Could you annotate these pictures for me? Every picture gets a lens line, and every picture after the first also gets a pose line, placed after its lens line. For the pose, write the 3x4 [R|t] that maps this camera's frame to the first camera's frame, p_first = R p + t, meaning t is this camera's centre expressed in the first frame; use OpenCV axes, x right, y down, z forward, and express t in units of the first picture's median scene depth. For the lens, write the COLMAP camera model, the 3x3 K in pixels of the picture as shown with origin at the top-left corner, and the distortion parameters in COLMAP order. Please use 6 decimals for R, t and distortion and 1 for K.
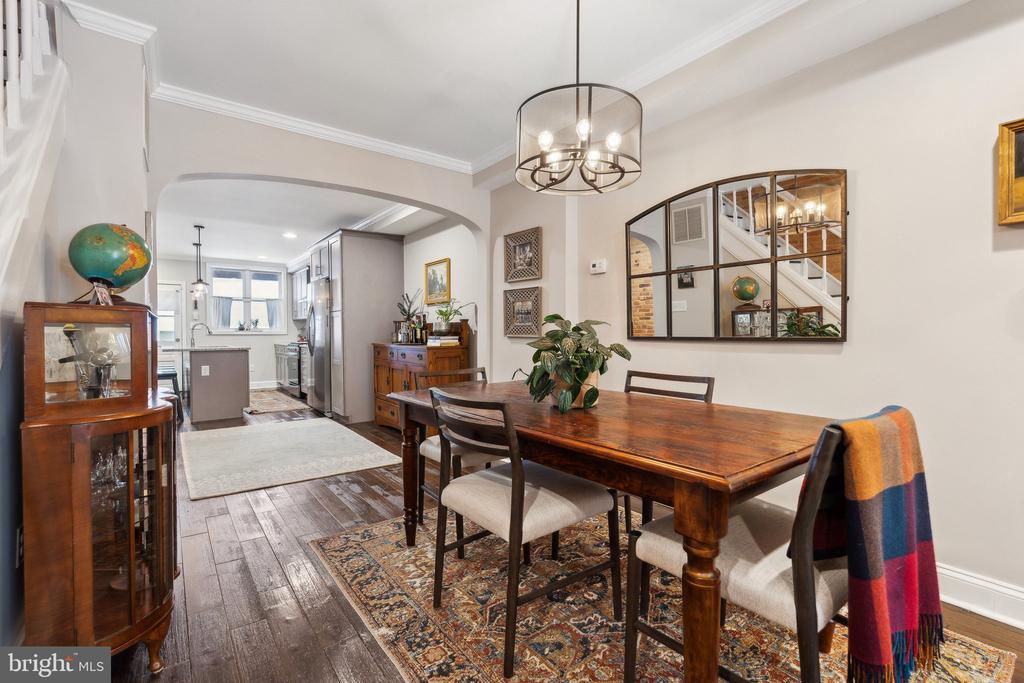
lens RADIAL K [[453.4, 0, 507.3], [0, 453.4, 336.8], [0, 0, 1]] dist [-0.003028, -0.000225]
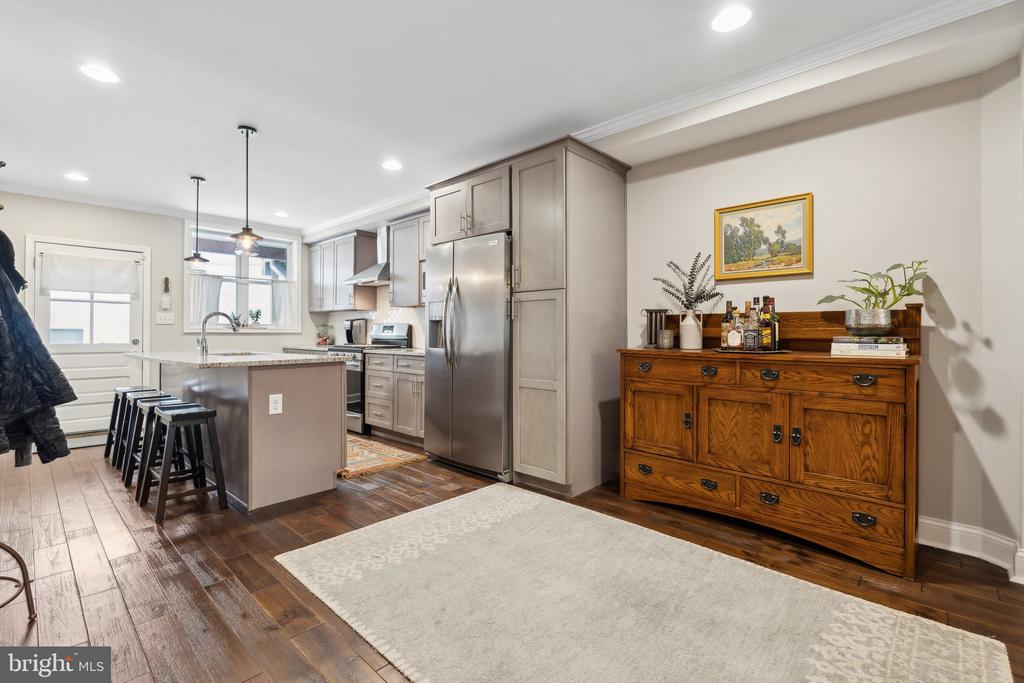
lens RADIAL K [[458.7, 0, 504.7], [0, 458.7, 330.1], [0, 0, 1]] dist [-0.003107, 0.000123]
pose [[0.985889, 0.003892, 0.167357, -0.599052], [-0.001547, 0.999899, -0.014141, -0.001258], [-0.167395, 0.013682, 0.985795, 0.540308]]
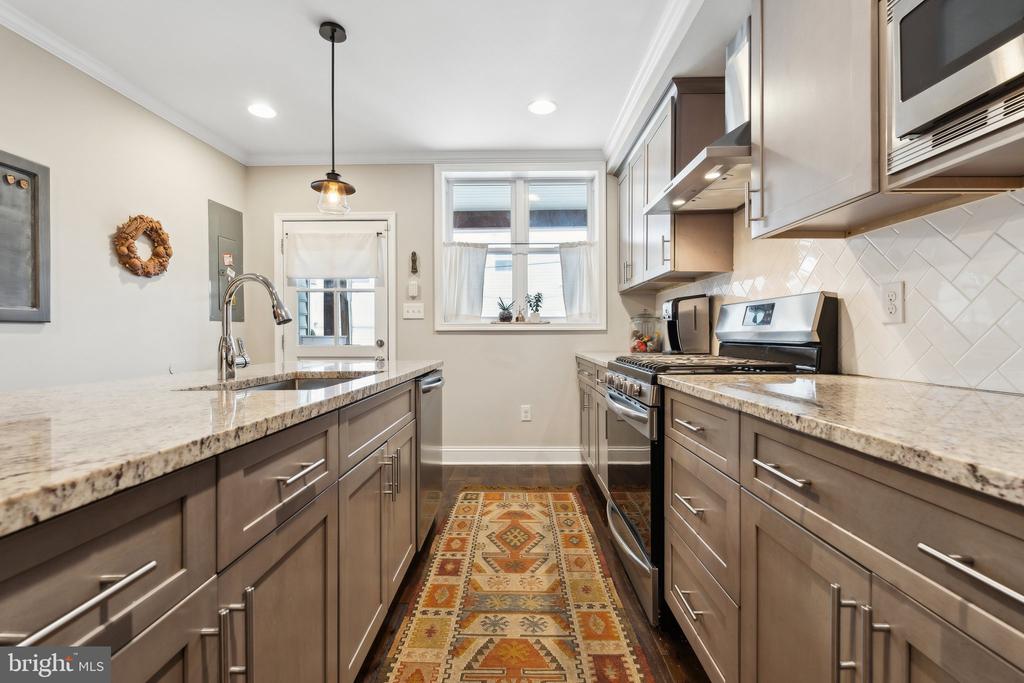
lens RADIAL K [[453.4, 0, 507.3], [0, 453.4, 336.8], [0, 0, 1]] dist [-0.003028, -0.000225]
pose [[0.784139, 0.001856, -0.620583, -0.619899], [-0.003320, 0.999994, -0.001205, 0.001332], [0.620577, 0.003005, 0.784140, 1.279377]]
